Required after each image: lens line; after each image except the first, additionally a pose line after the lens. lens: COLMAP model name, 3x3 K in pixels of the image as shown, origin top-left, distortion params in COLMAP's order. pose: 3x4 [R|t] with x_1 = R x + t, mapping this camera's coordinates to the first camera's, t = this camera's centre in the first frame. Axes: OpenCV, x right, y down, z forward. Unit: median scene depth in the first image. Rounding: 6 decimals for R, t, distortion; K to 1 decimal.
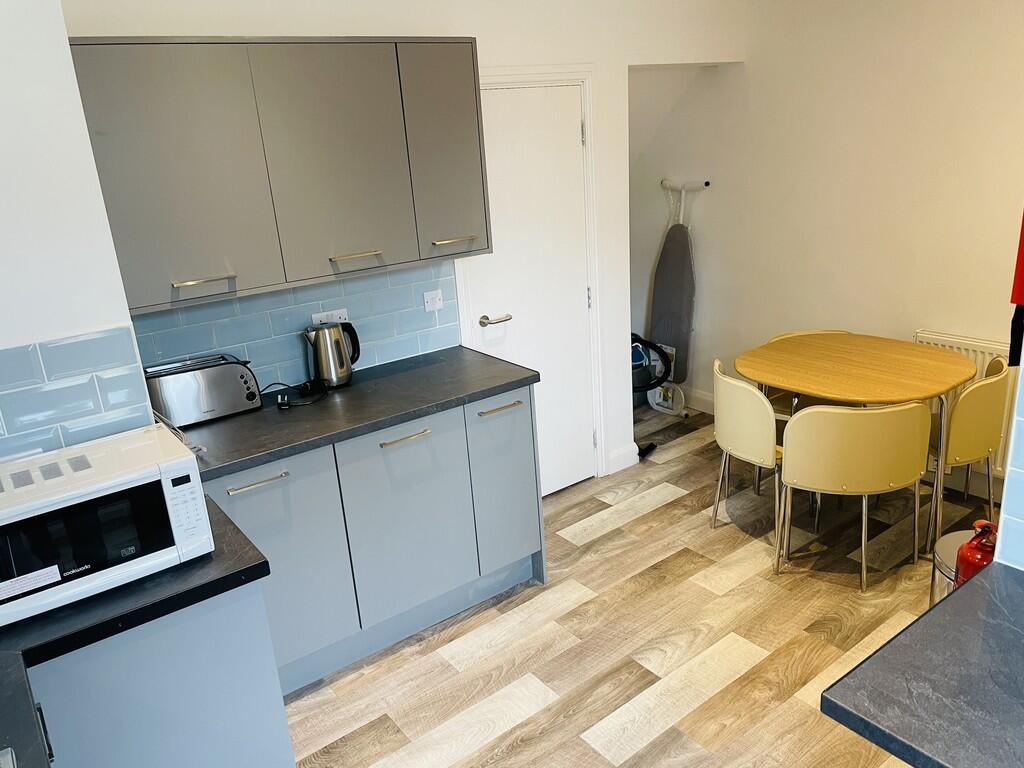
lens RADIAL K [[778.4, 0, 513.4], [0, 778.4, 380.5], [0, 0, 1]] dist [0.026989, -0.007567]
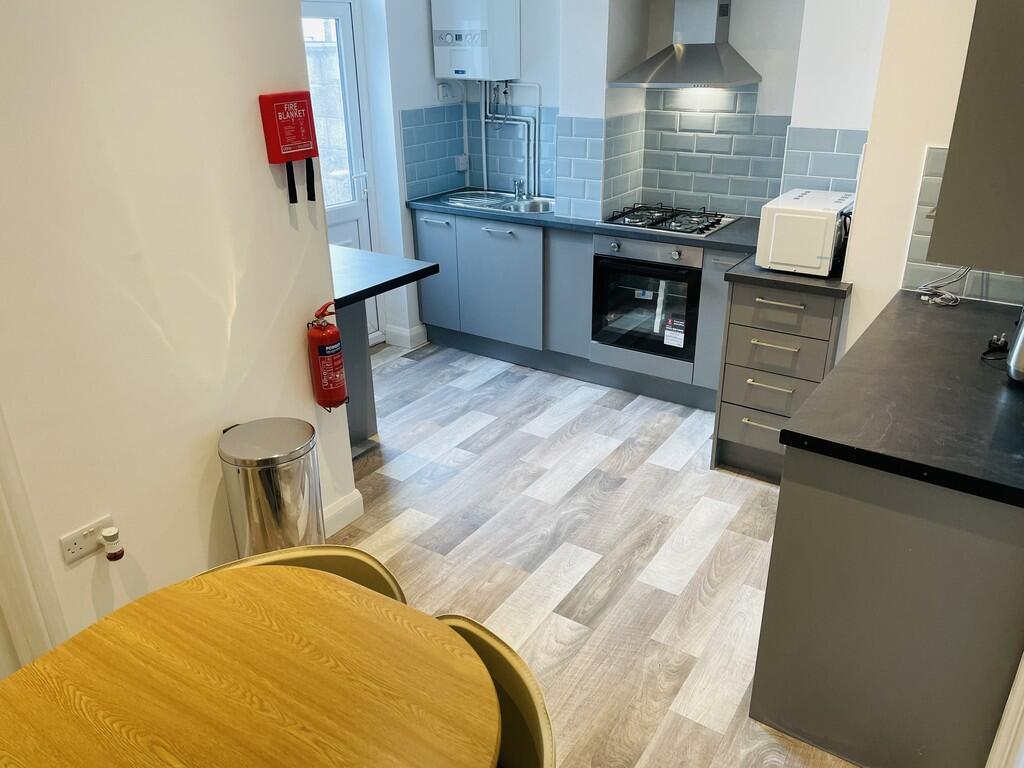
lens RADIAL K [[778.4, 0, 515.9], [0, 778.4, 384.2], [0, 0, 1]] dist [0.026989, -0.007567]
pose [[-0.942163, 0.198731, -0.269878, 0.447144], [-0.033933, 0.744535, 0.666720, -0.501633], [0.333431, 0.637317, -0.694730, 1.499777]]
